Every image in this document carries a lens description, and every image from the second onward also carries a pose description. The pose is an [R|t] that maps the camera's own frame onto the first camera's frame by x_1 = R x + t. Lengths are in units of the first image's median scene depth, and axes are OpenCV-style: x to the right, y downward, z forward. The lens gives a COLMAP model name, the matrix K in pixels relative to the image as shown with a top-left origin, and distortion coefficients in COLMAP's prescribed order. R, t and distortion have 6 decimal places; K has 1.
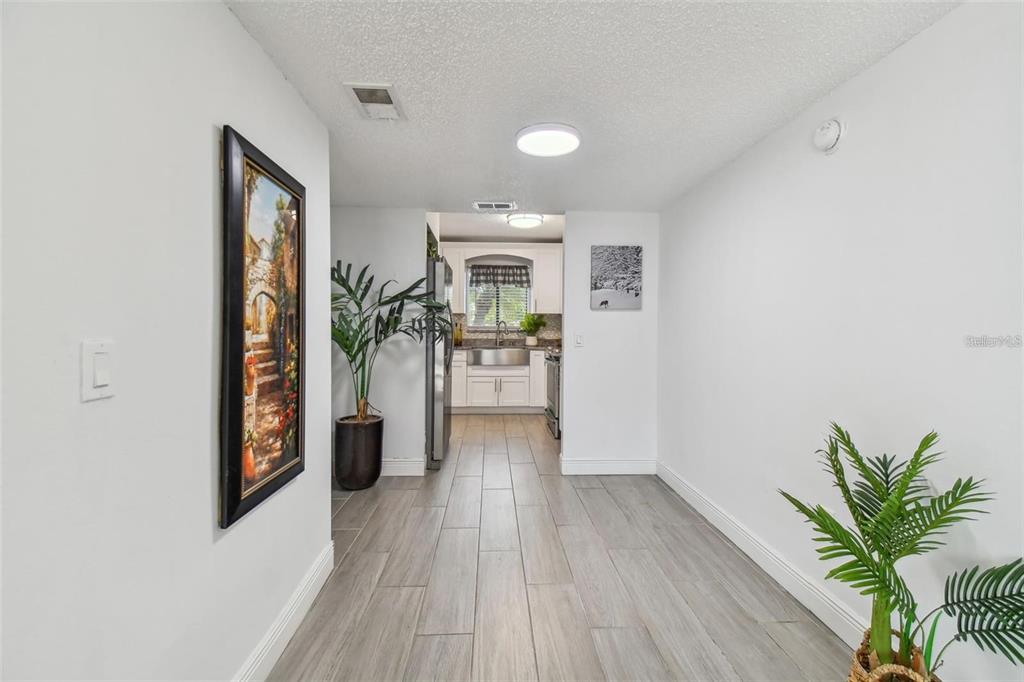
lens RADIAL K [[444.7, 0, 510.8], [0, 444.7, 328.8], [0, 0, 1]] dist [0.018813, -0.000743]
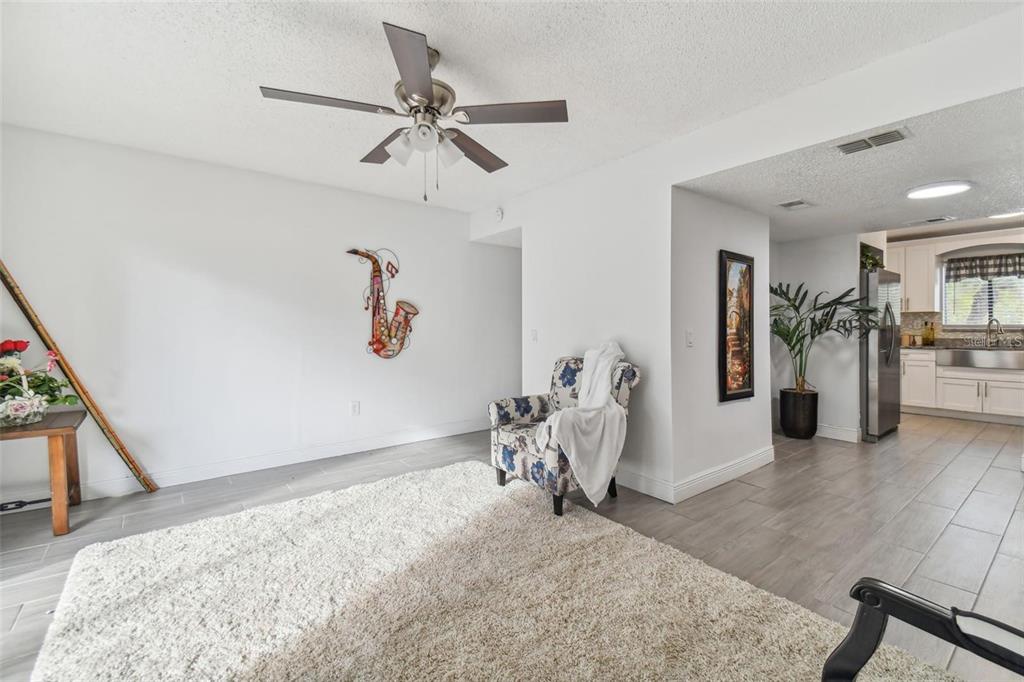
lens RADIAL K [[444.7, 0, 510.8], [0, 444.7, 328.8], [0, 0, 1]] dist [0.018813, -0.000743]
pose [[0.578337, -0.007021, -0.815768, 0.290481], [0.004042, 0.999975, -0.005740, 0.007985], [0.815788, 0.000022, 0.578351, -0.559576]]
